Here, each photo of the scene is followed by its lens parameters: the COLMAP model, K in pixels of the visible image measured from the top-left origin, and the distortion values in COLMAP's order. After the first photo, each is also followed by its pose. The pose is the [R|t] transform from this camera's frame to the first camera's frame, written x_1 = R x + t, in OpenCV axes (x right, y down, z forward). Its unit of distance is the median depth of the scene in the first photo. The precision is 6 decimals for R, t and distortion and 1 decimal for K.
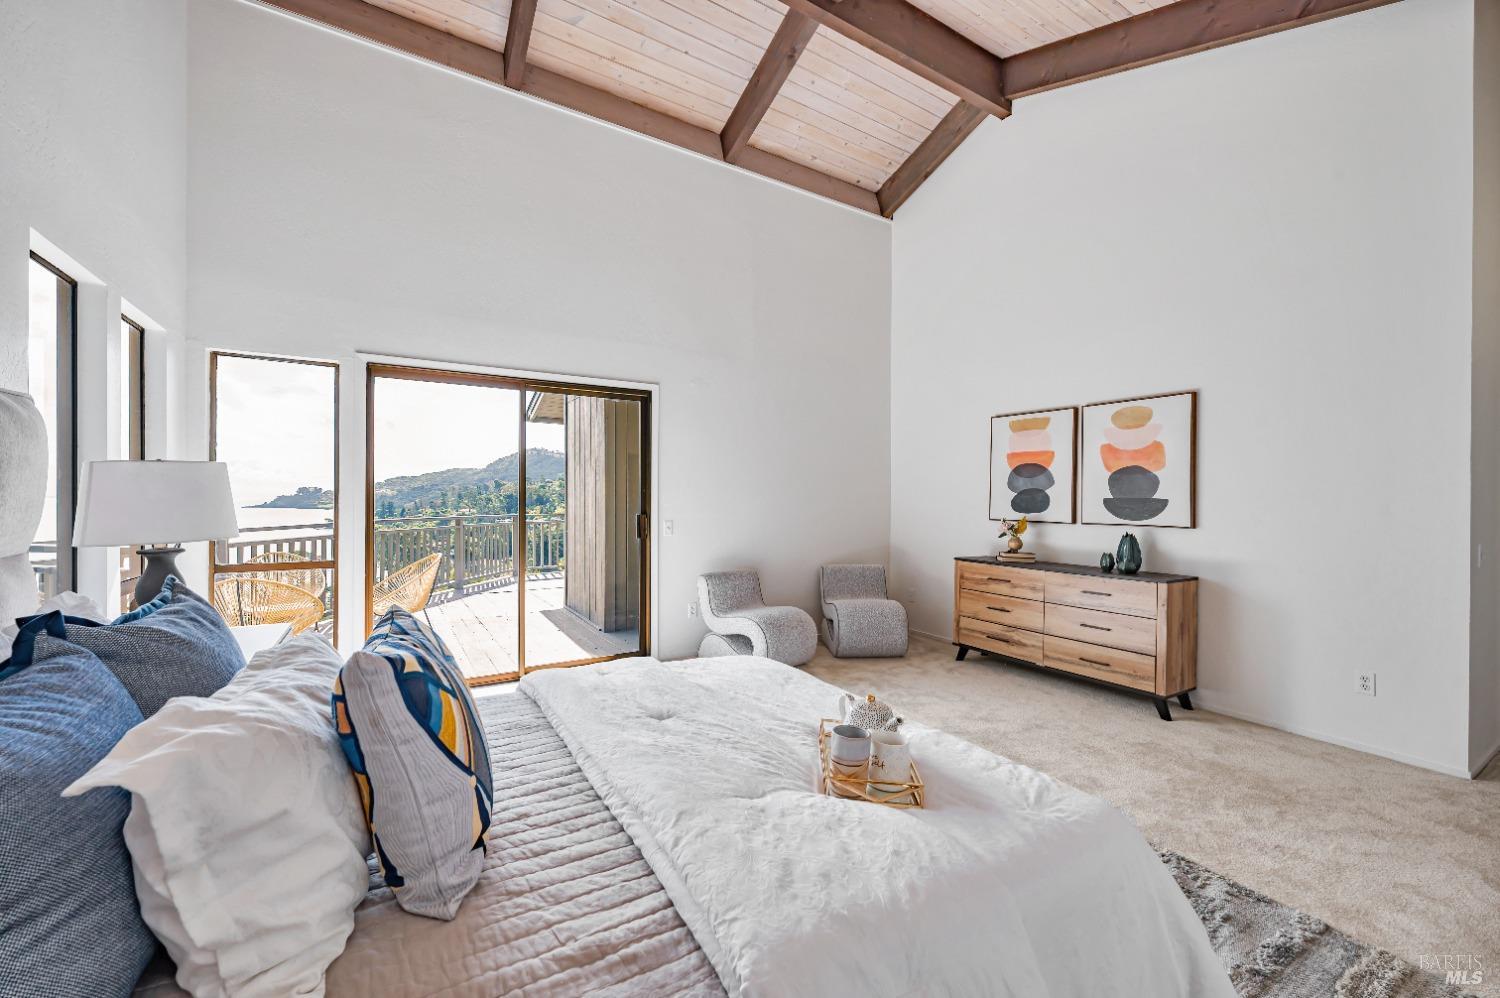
lens RADIAL K [[595.2, 0, 749.9], [0, 595.2, 496.5], [0, 0, 1]] dist [0.001732, -0.000223]
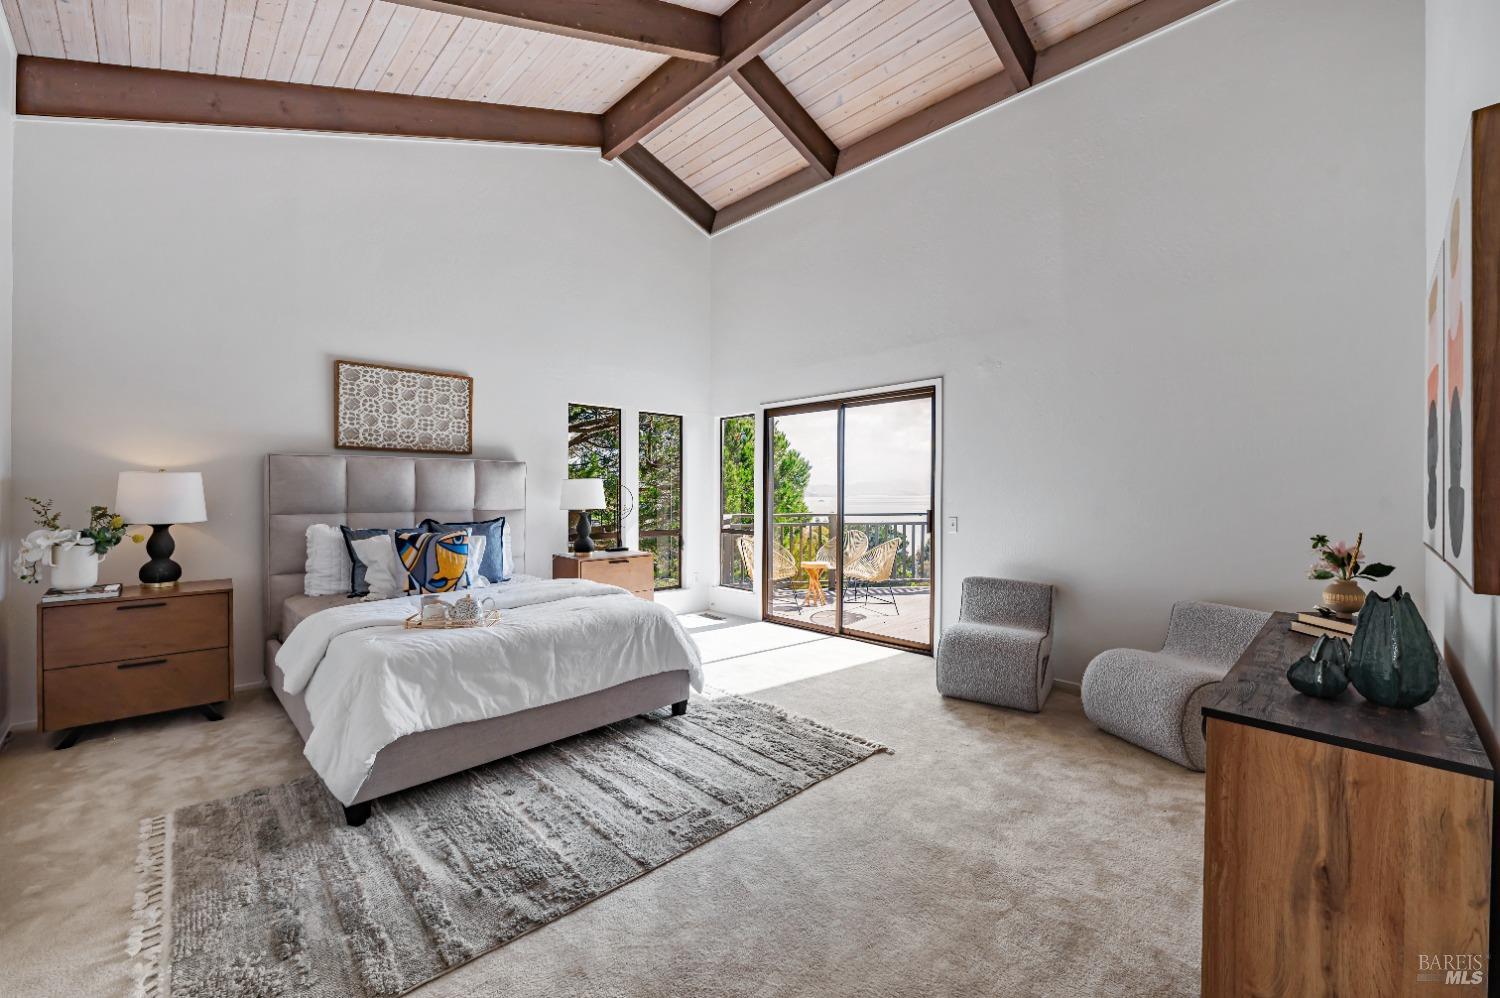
lens RADIAL K [[595.2, 0, 746.8], [0, 595.2, 492.7], [0, 0, 1]] dist [0.001732, -0.000223]
pose [[0.226441, -0.002272, -0.974022, 0.961518], [0.000889, 0.999997, -0.002125, 0.004776], [0.974025, -0.000385, 0.226442, 0.610546]]
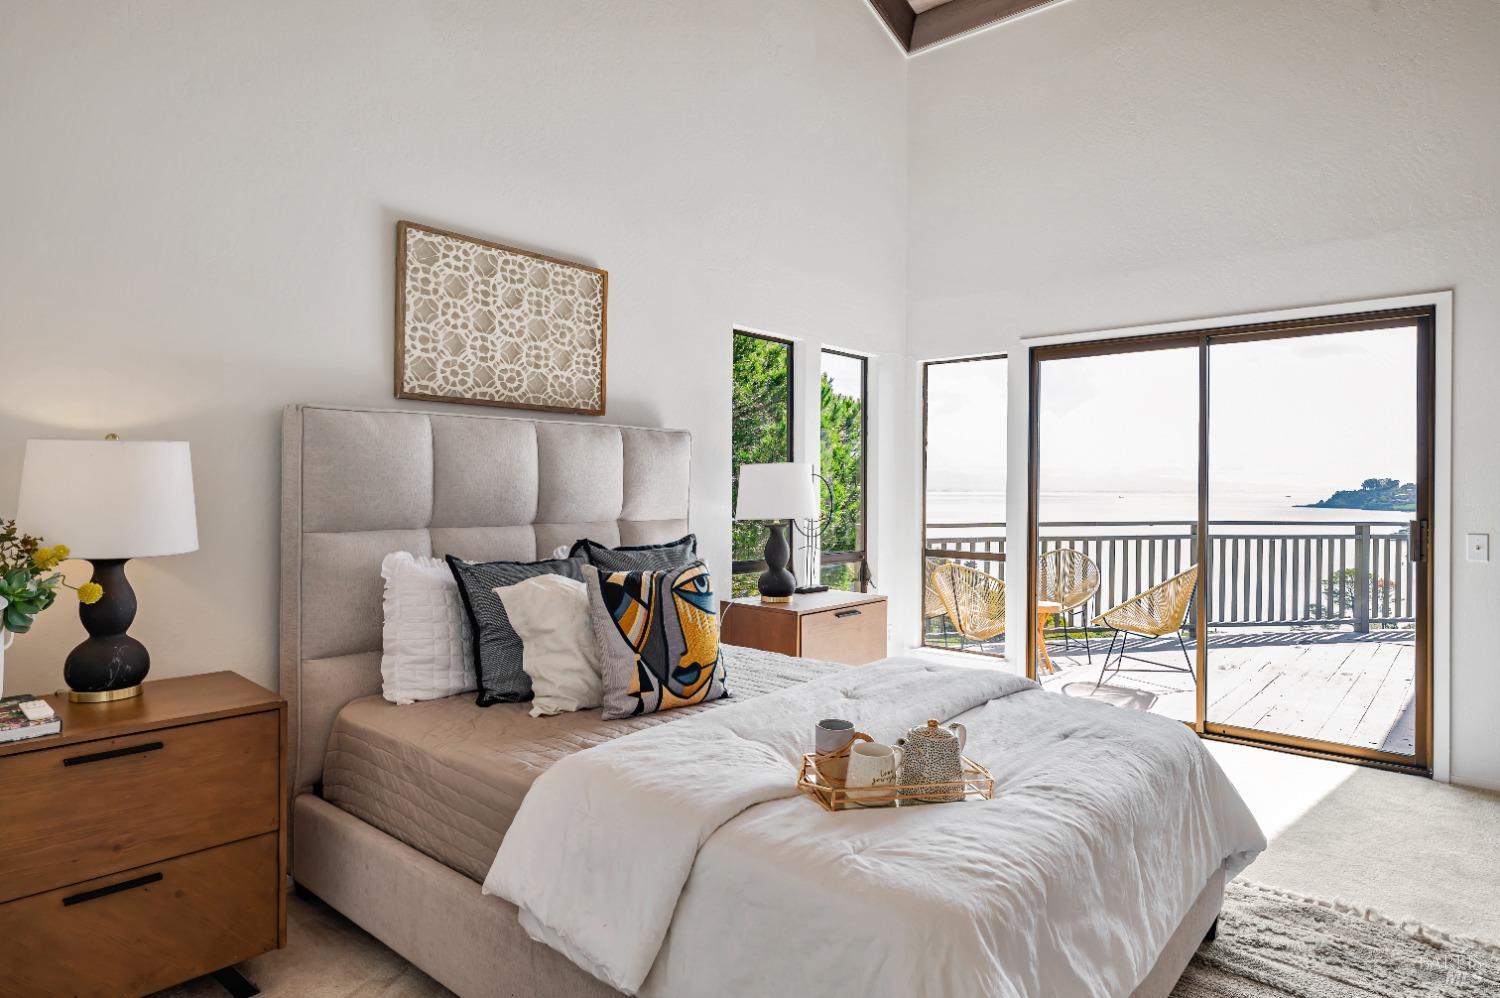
lens RADIAL K [[874.6, 0, 759.7], [0, 874.6, 478.9], [0, 0, 1]] dist [0.003813, -0.000980]
pose [[0.313043, -0.011595, -0.949668, 0.561392], [-0.003110, 0.999908, -0.013234, 0.003560], [0.949734, 0.007096, 0.312978, 0.159539]]
